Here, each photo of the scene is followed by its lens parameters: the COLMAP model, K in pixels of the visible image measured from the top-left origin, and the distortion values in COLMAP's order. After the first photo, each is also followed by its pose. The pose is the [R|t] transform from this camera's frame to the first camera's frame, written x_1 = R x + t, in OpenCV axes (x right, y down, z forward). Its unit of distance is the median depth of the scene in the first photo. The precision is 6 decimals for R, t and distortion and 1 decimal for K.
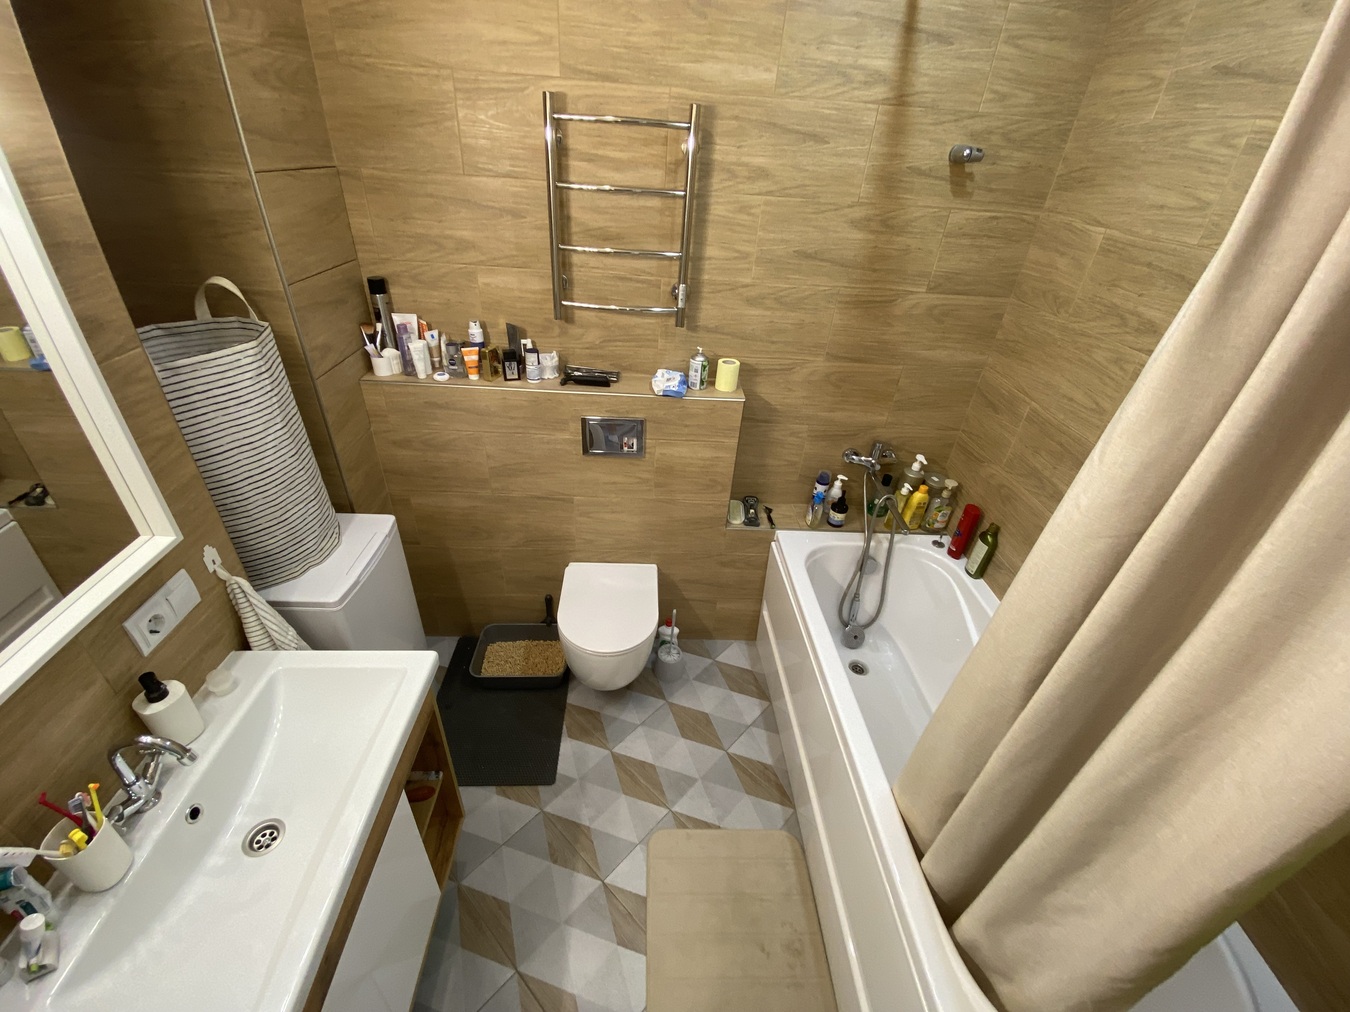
lens RADIAL K [[550.8, 0, 671.9], [0, 550.8, 504.5], [0, 0, 1]] dist [0.013334, -0.016905]
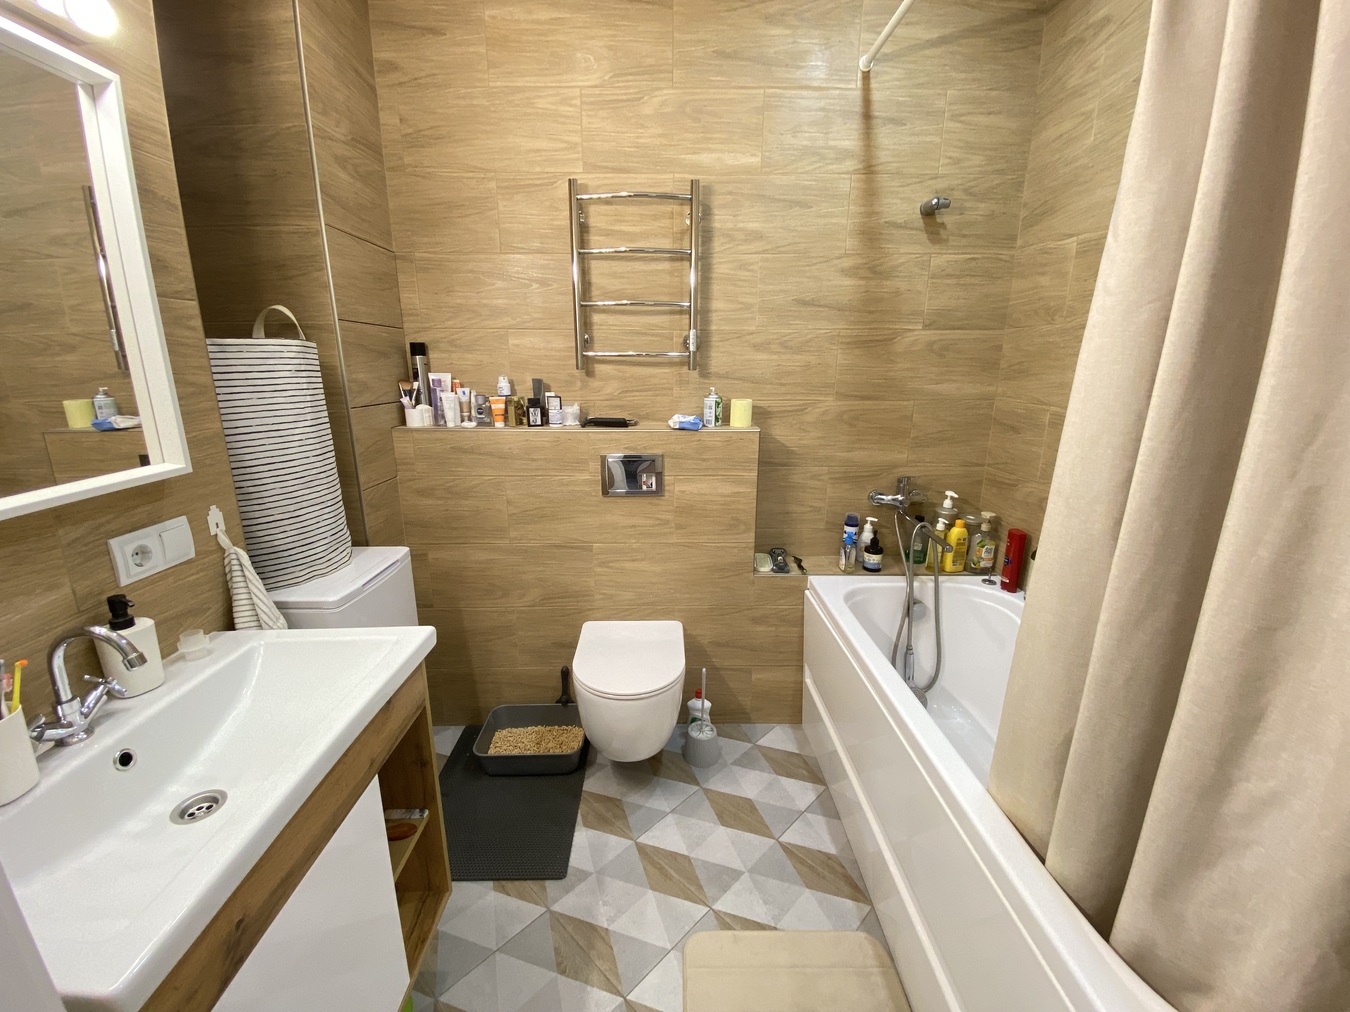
lens RADIAL K [[550.8, 0, 671.8], [0, 550.8, 510.3], [0, 0, 1]] dist [0.013334, -0.016905]
pose [[0.997702, -0.053003, -0.042210, 0.004892], [0.036667, 0.946211, -0.321464, 0.293268], [0.056978, 0.319178, 0.945980, 0.084718]]
